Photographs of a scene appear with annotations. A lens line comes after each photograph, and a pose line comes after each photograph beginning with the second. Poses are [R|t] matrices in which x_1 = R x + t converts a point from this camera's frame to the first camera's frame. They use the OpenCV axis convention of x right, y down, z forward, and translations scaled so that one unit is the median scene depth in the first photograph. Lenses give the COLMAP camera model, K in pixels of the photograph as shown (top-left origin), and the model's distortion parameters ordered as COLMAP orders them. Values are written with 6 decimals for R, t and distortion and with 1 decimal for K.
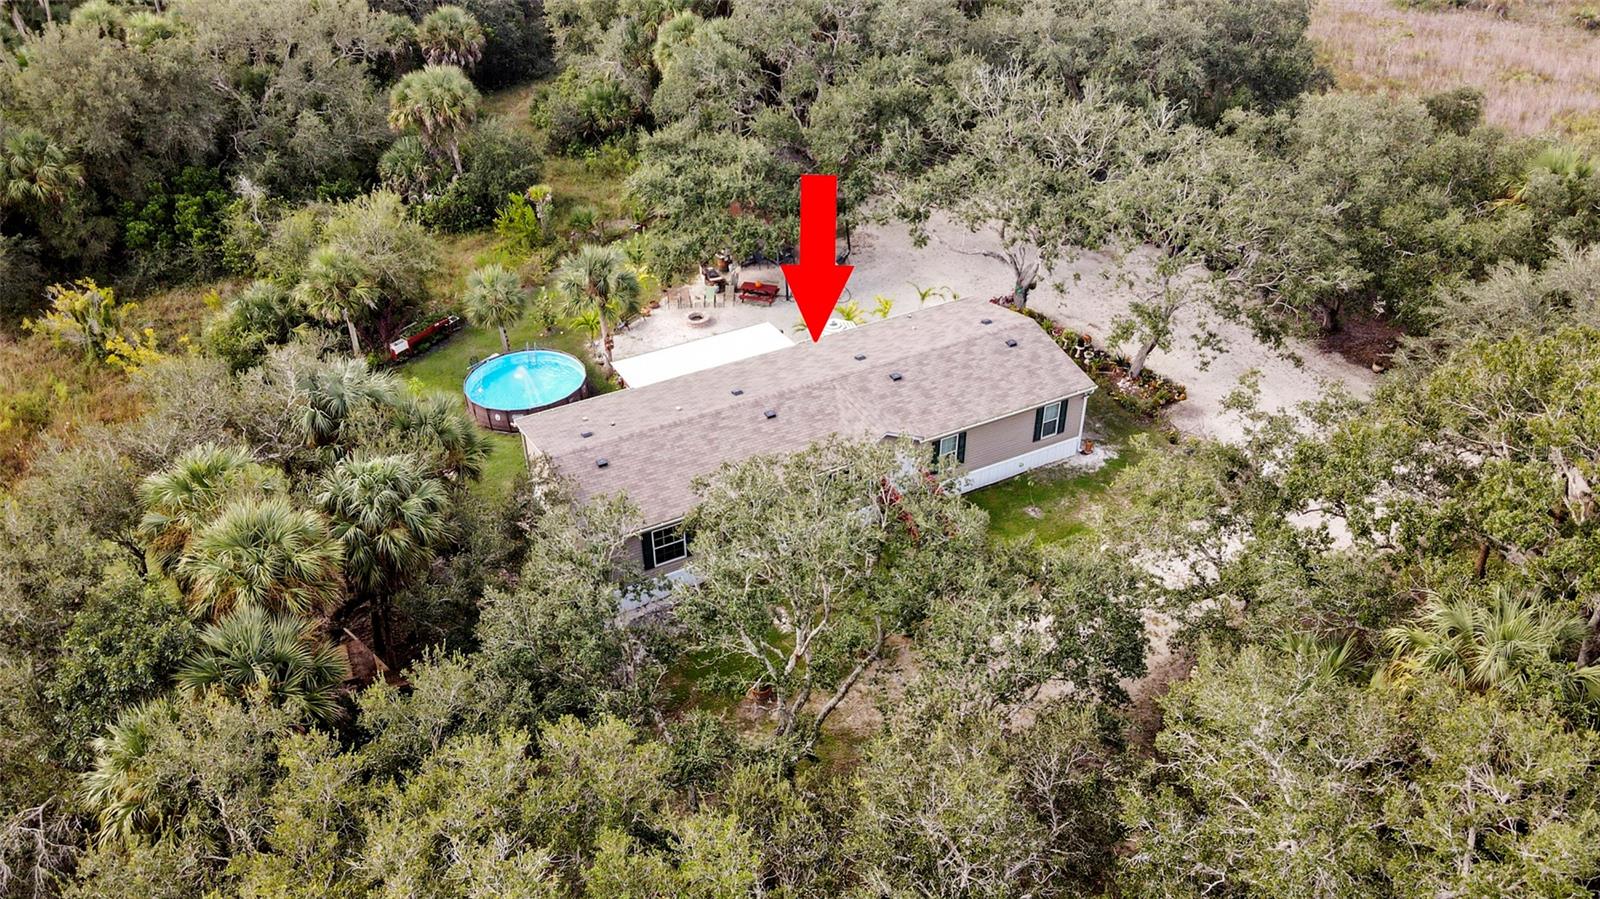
lens RADIAL K [[1186.2, 0, 800.0], [0, 1186.2, 449.5], [0, 0, 1]] dist [0.009608, 0.008903]
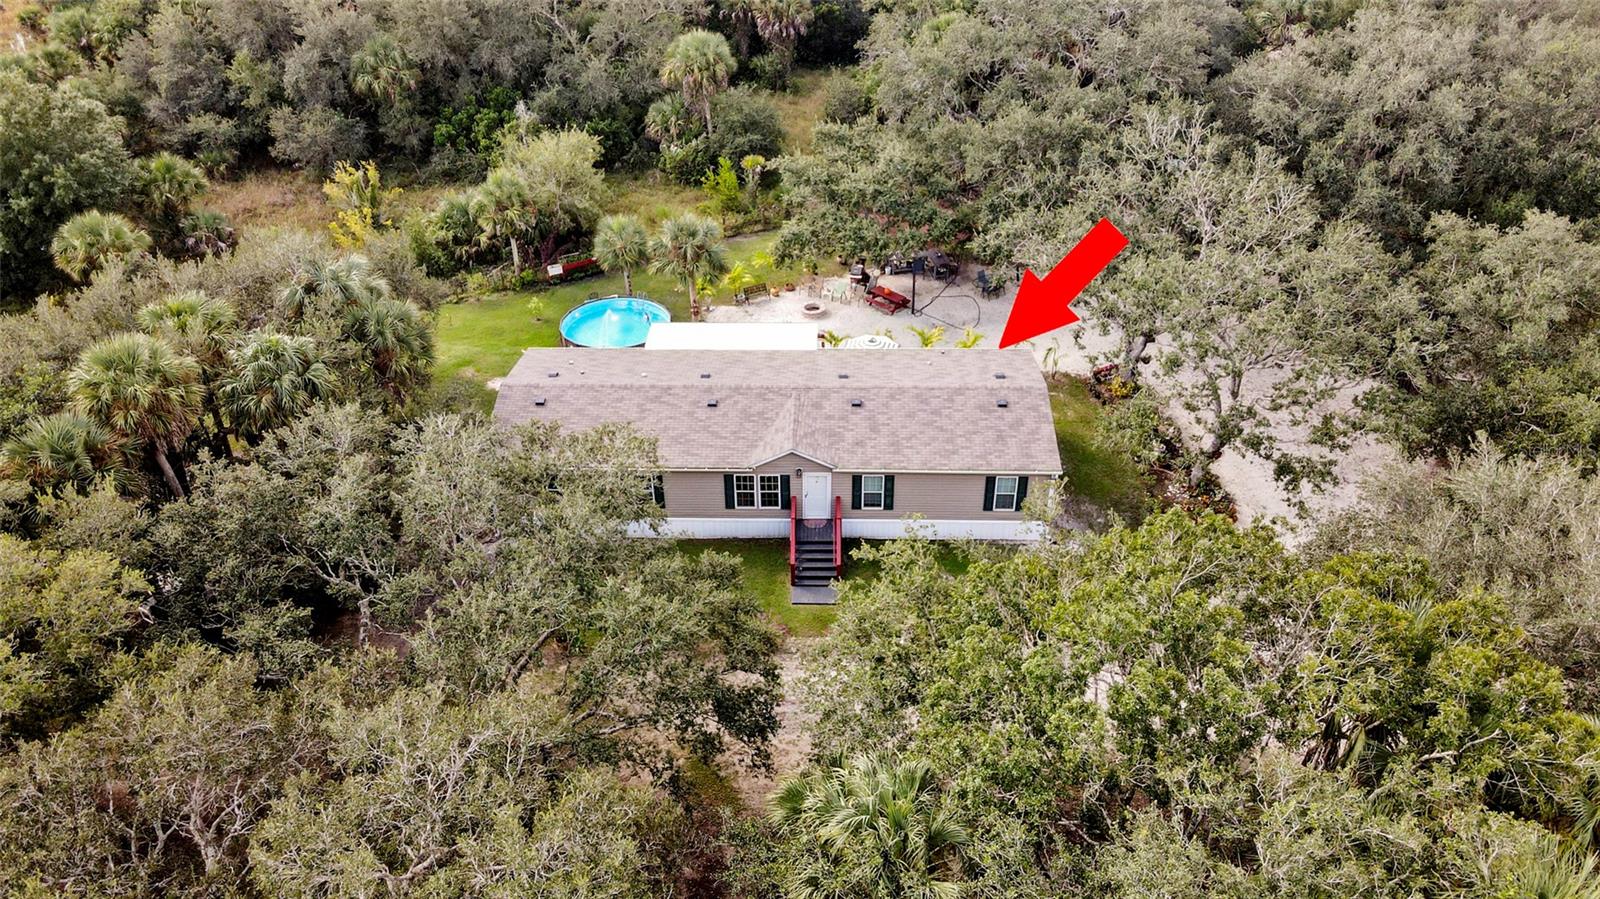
lens RADIAL K [[1186.2, 0, 800.0], [0, 1186.2, 449.5], [0, 0, 1]] dist [0.009608, 0.008903]
pose [[0.871974, 0.279285, -0.402070, 0.340502], [-0.274783, 0.958942, 0.070171, -0.061576], [0.405160, 0.049295, 0.912916, 0.069406]]
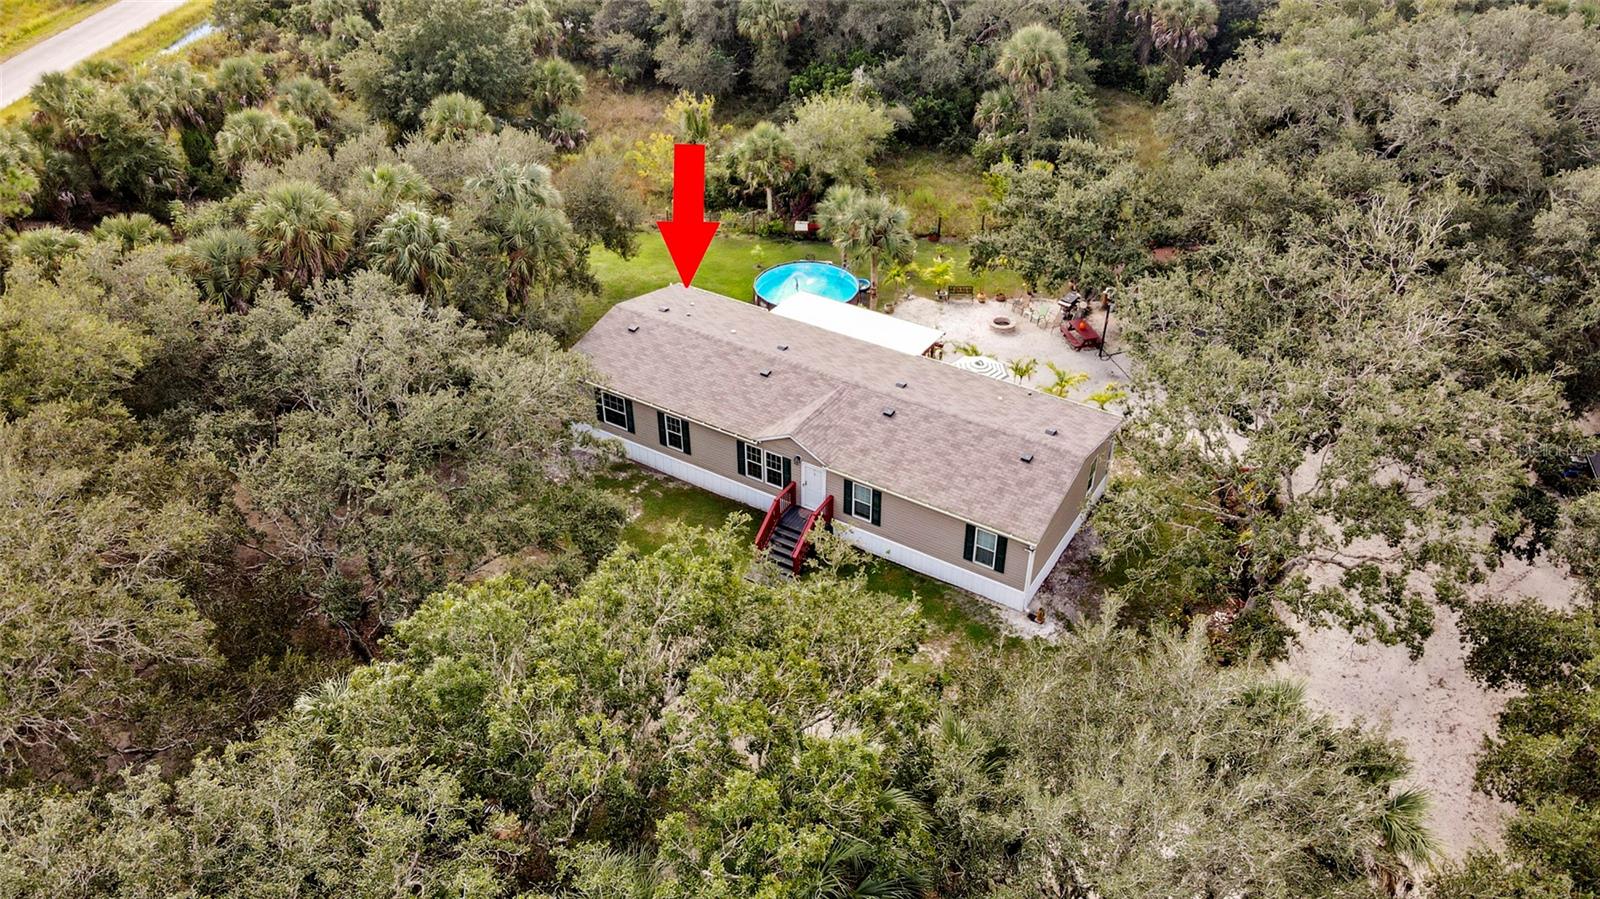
lens RADIAL K [[1186.2, 0, 800.0], [0, 1186.2, 449.5], [0, 0, 1]] dist [0.009608, 0.008903]
pose [[0.499333, 0.508668, -0.701372, 0.562528], [-0.487966, 0.834025, 0.257473, -0.190843], [0.715930, 0.213681, 0.664669, 0.242343]]
